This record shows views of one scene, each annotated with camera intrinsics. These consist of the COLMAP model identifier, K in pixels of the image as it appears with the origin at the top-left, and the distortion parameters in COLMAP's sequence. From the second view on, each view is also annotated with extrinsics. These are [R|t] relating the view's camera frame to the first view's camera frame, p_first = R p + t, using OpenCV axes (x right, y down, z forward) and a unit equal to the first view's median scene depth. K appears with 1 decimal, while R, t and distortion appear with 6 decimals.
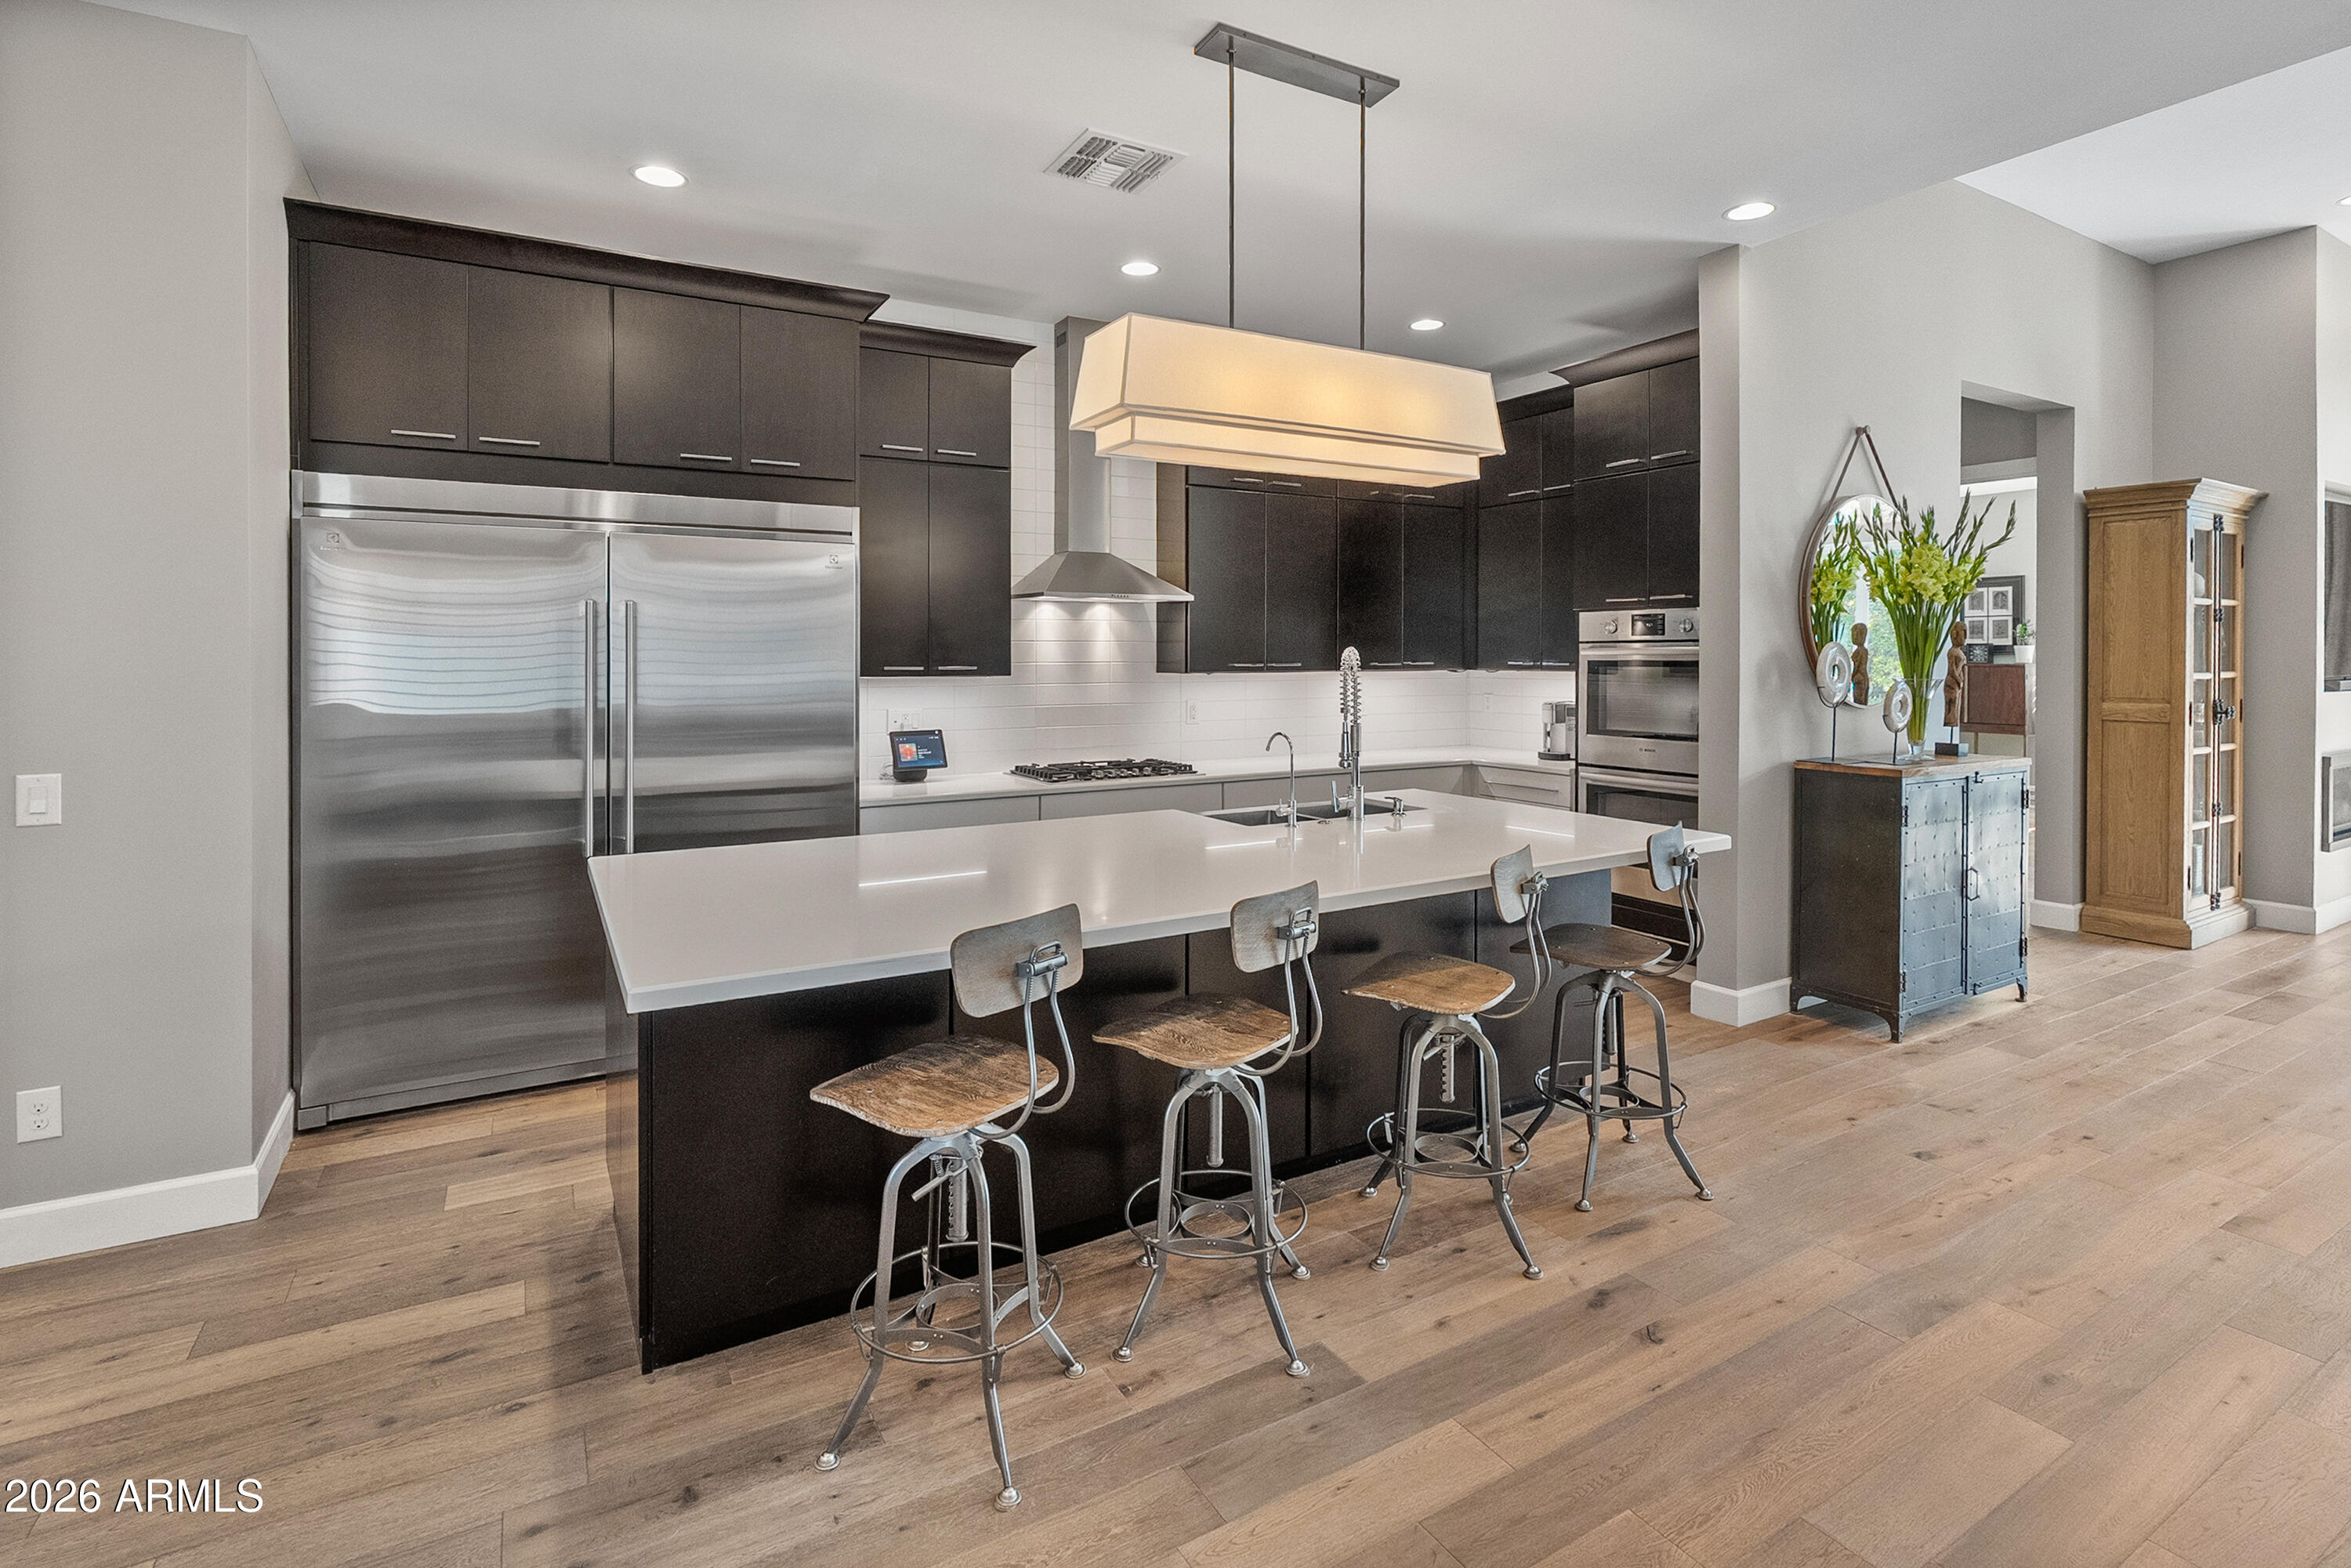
lens RADIAL K [[1110.4, 0, 1177.3], [0, 1110.4, 665.5], [0, 0, 1]] dist [-0.000133, 0.000139]
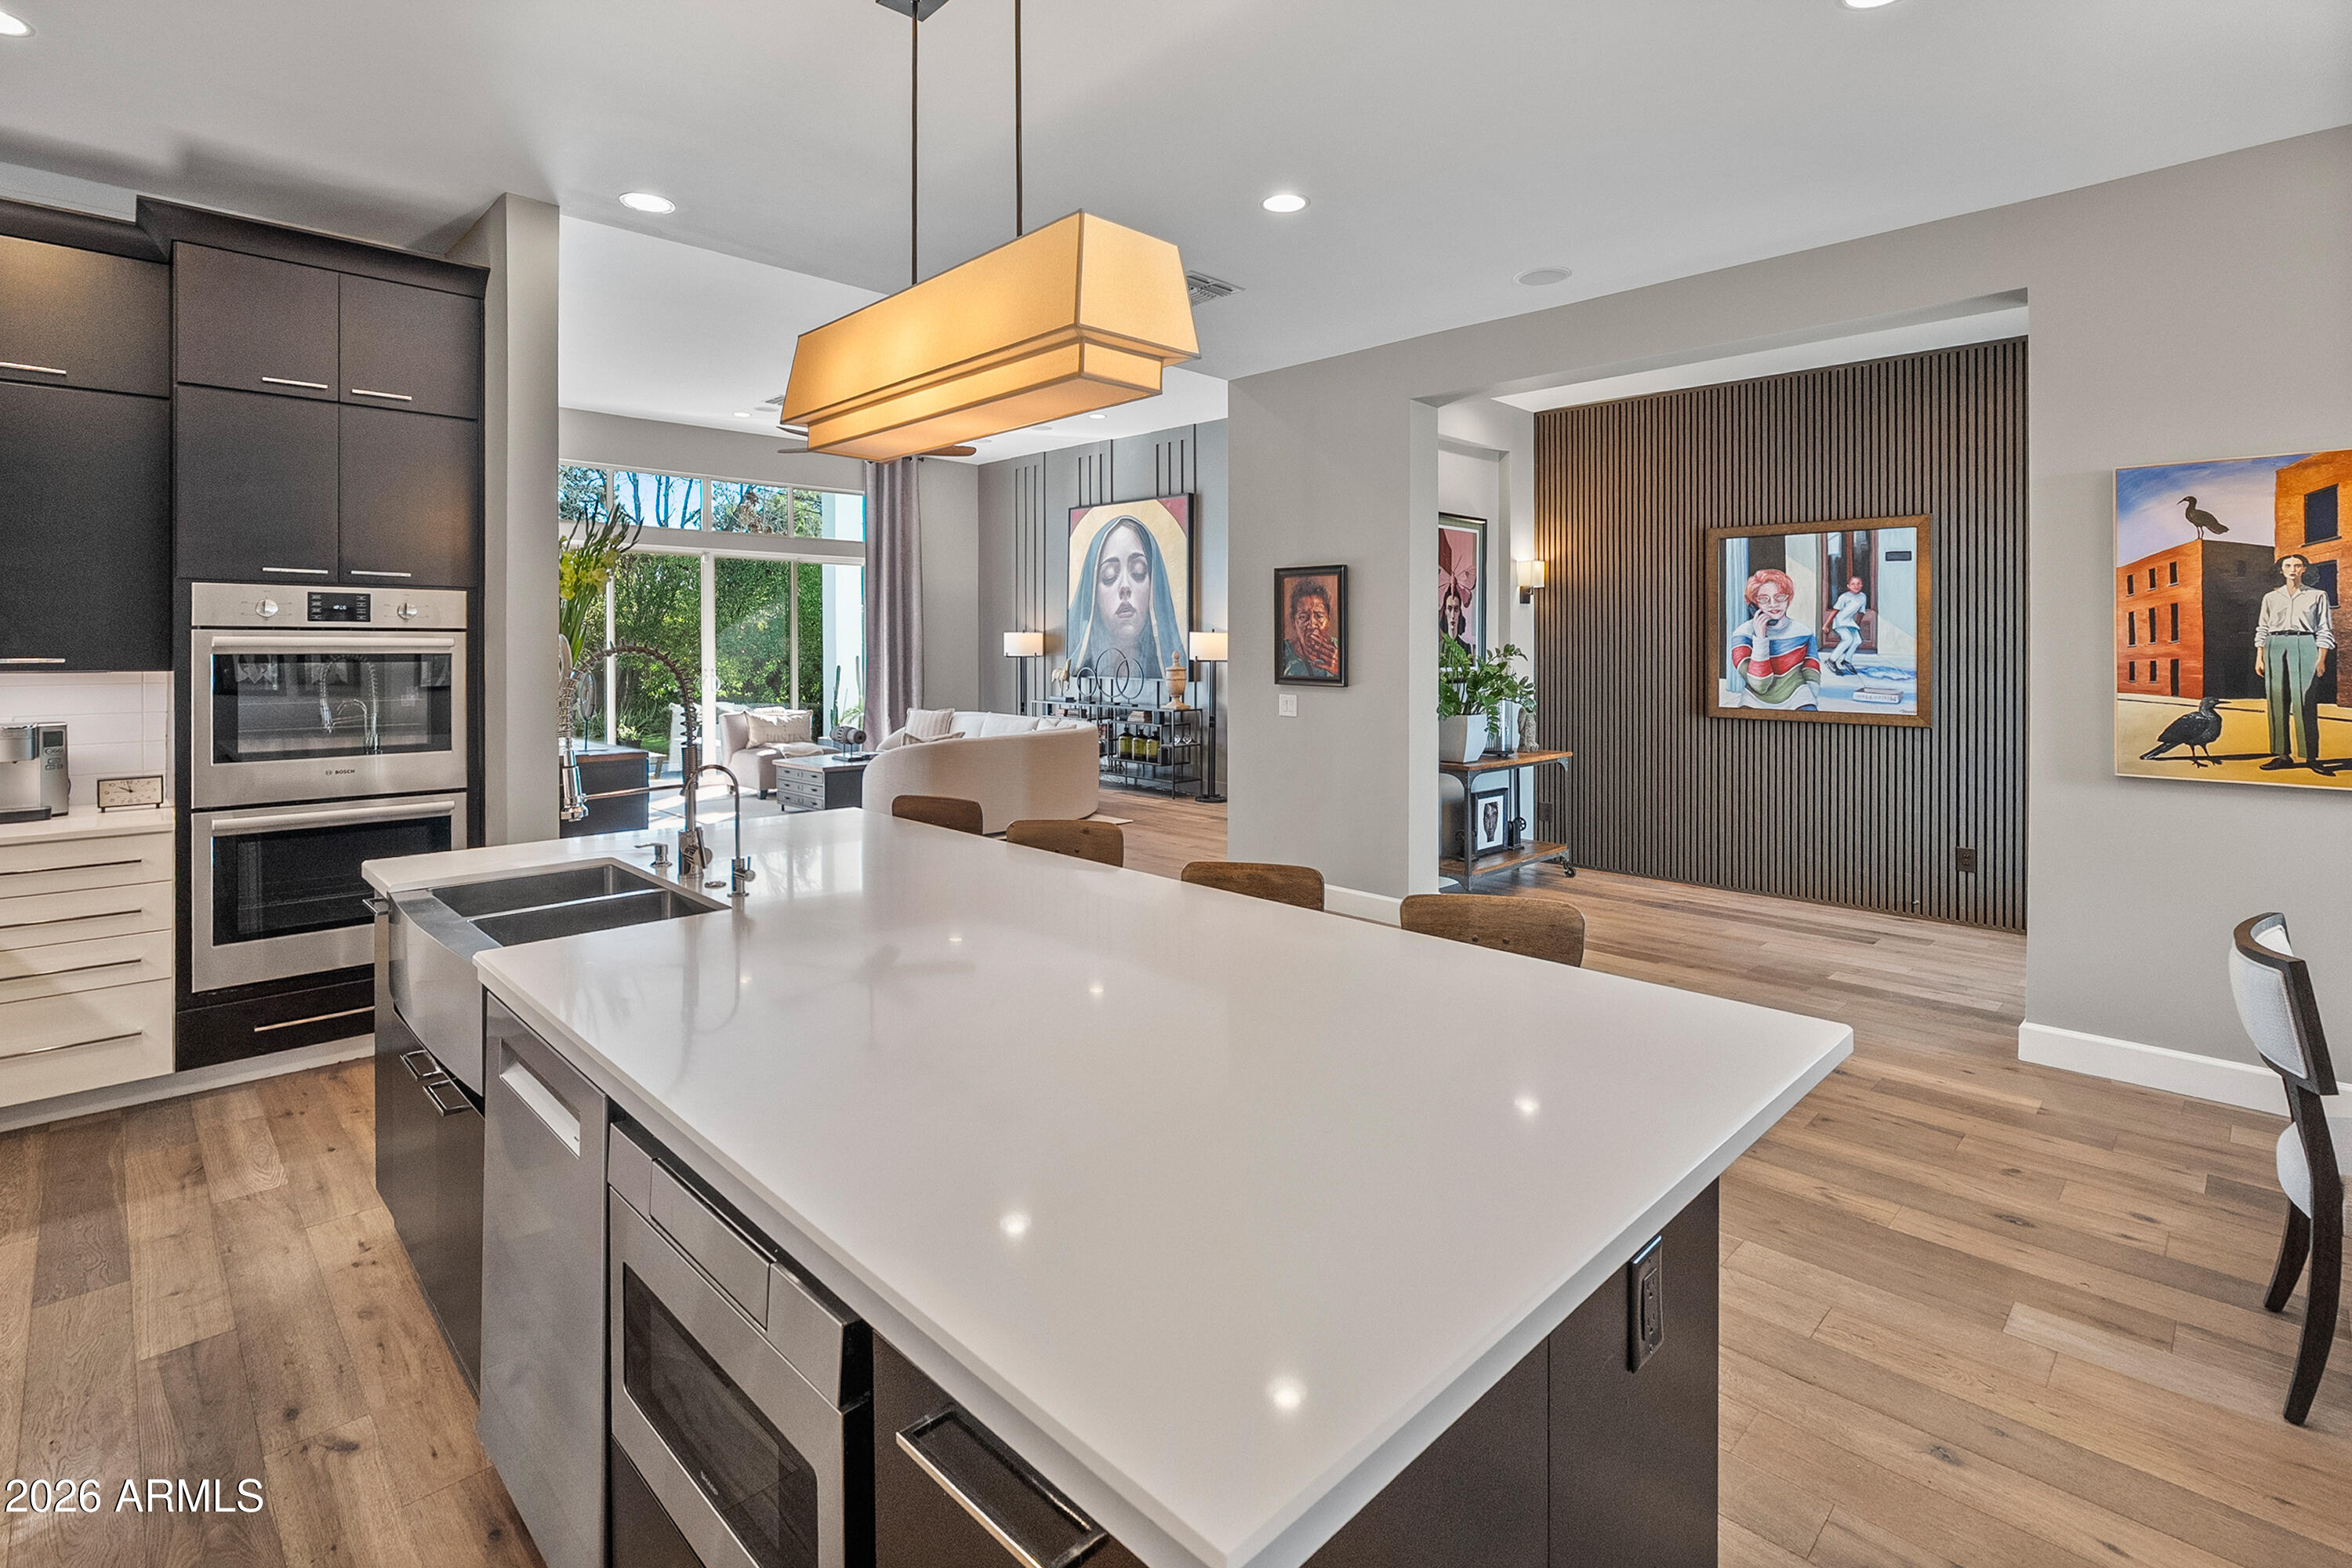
lens RADIAL K [[1105.6, 0, 1169.5], [0, 1105.6, 649.1], [0, 0, 1]] dist [-0.002991, -0.000625]
pose [[-0.245961, -0.003468, 0.969273, -0.430970], [0.002895, 0.999987, 0.004312, -0.009144], [-0.969275, 0.003866, -0.245948, 0.613082]]
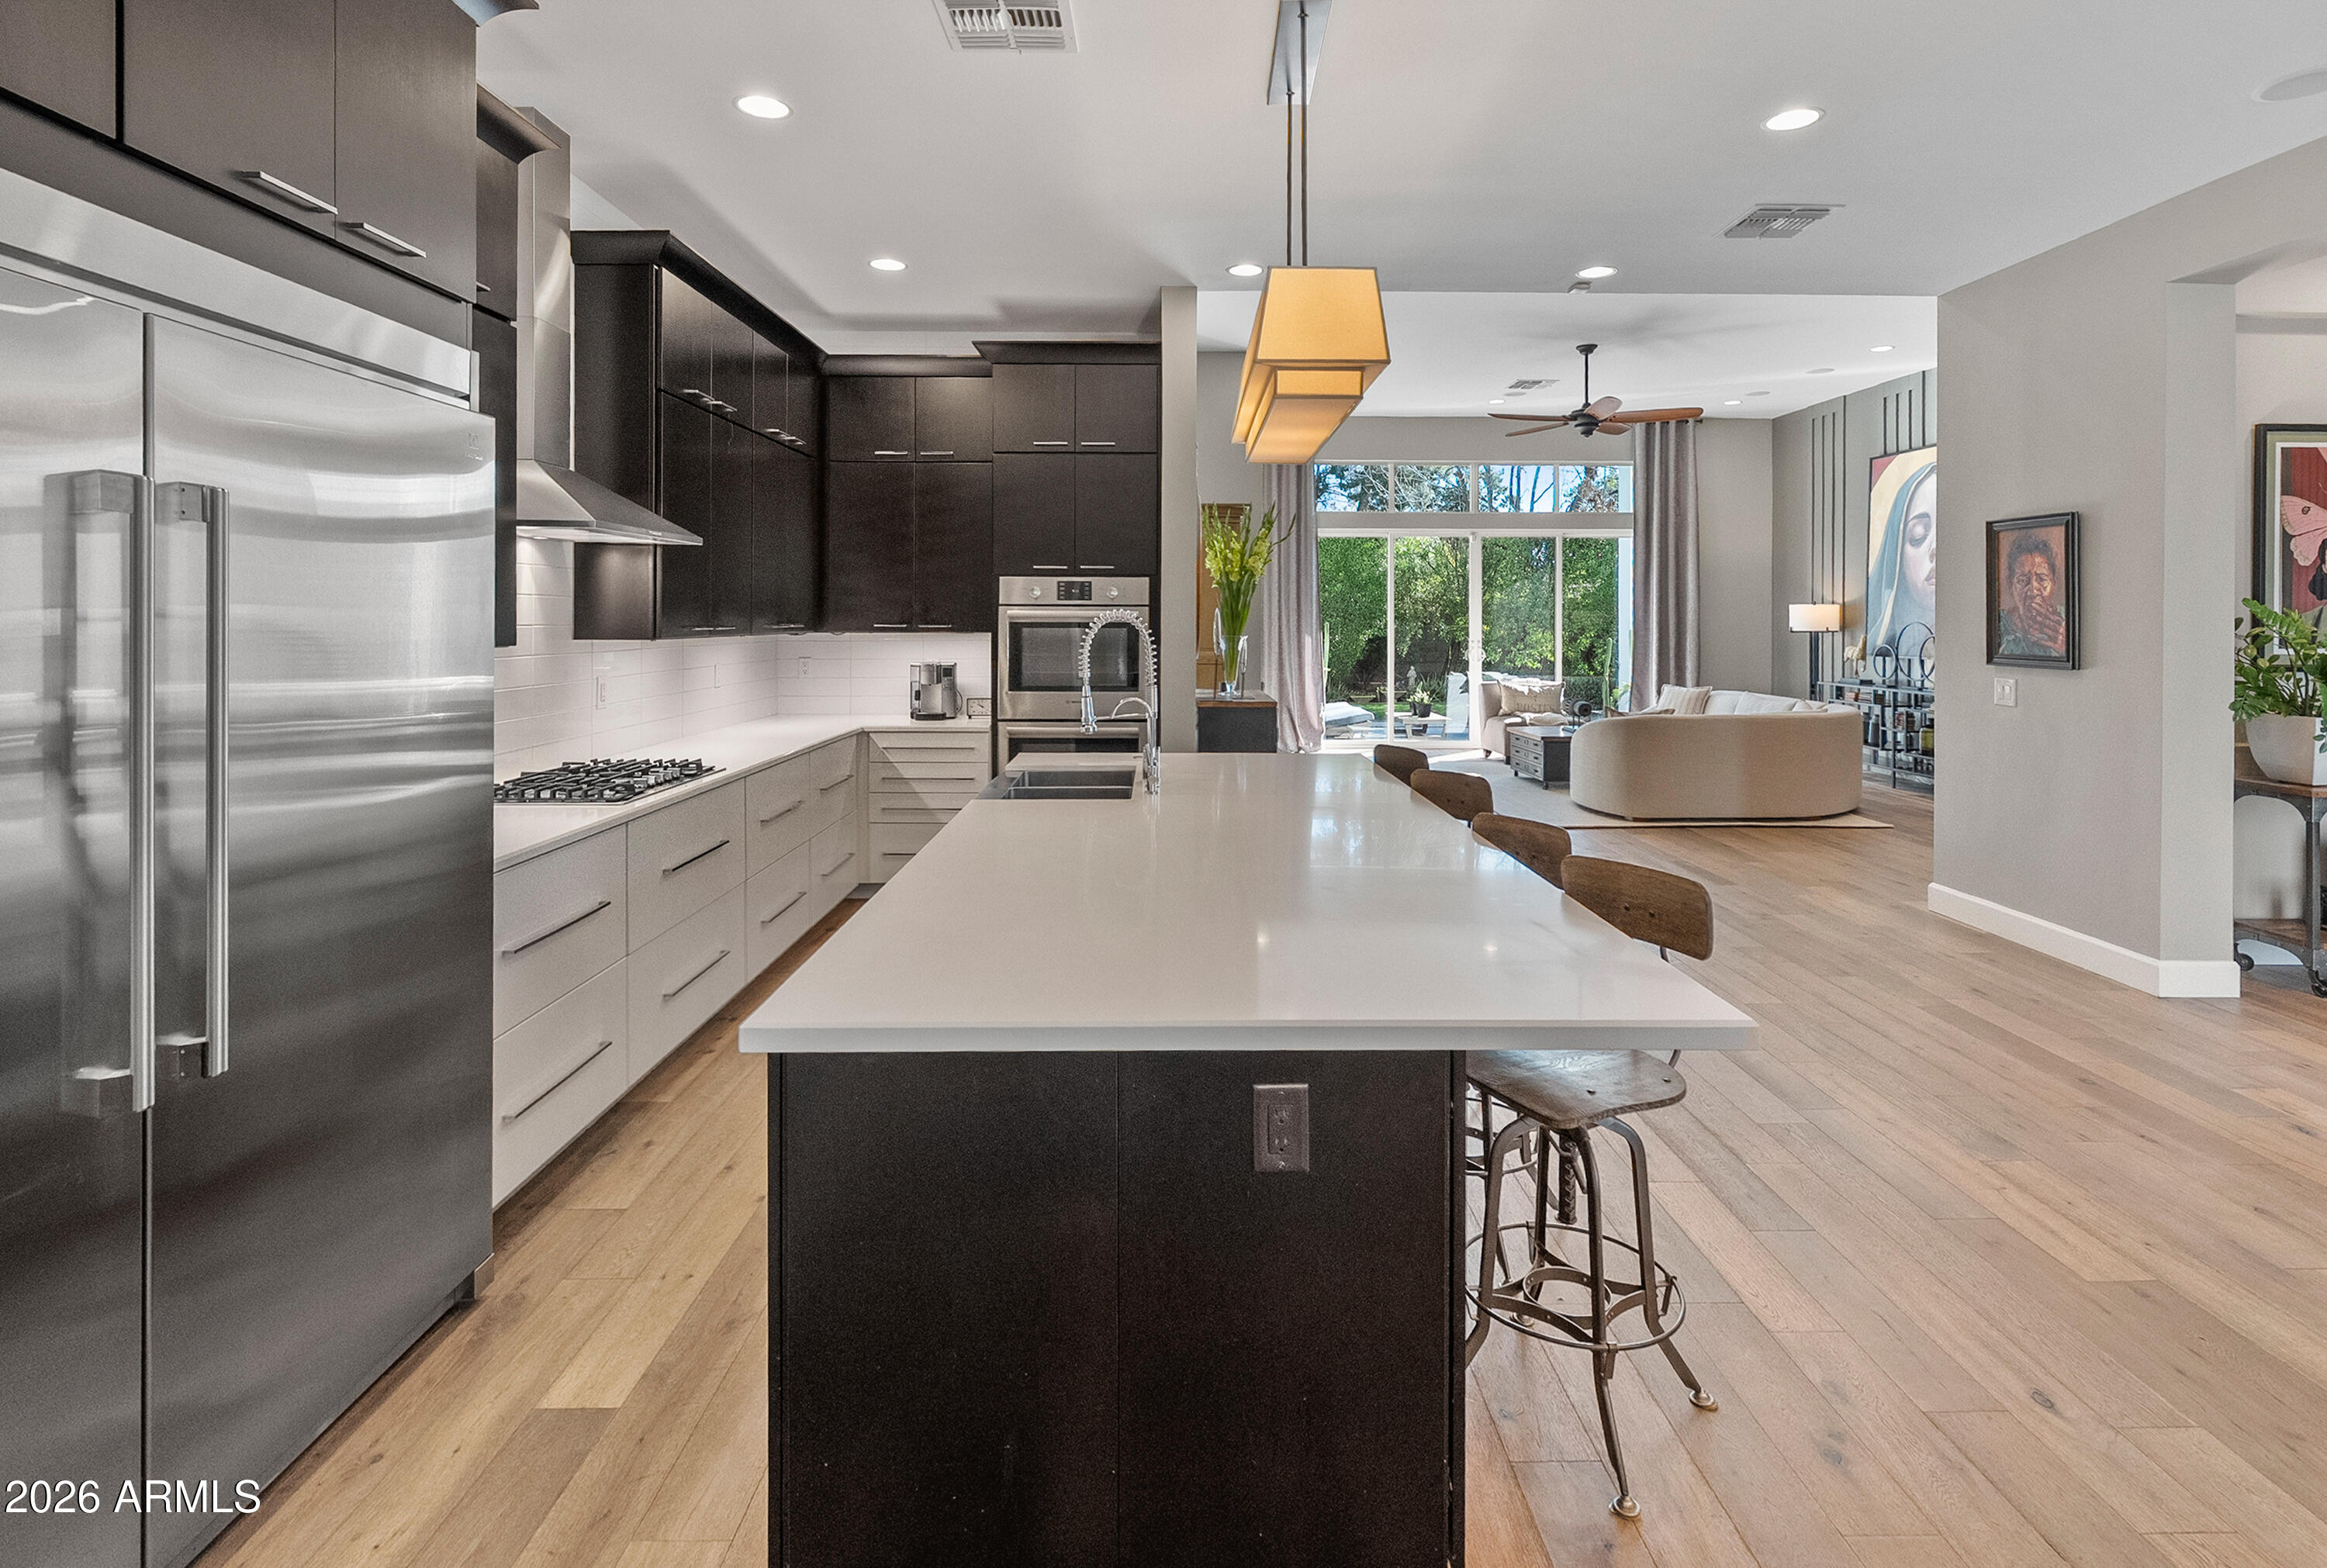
lens RADIAL K [[1128.7, 0, 1173.6], [0, 1128.7, 623.7], [0, 0, 1]] dist [0.001794, 0.000488]
pose [[0.493804, -0.002378, 0.869570, -0.502895], [0.001935, 0.999997, 0.001636, -0.004673], [-0.869571, 0.000874, 0.493807, 0.335305]]
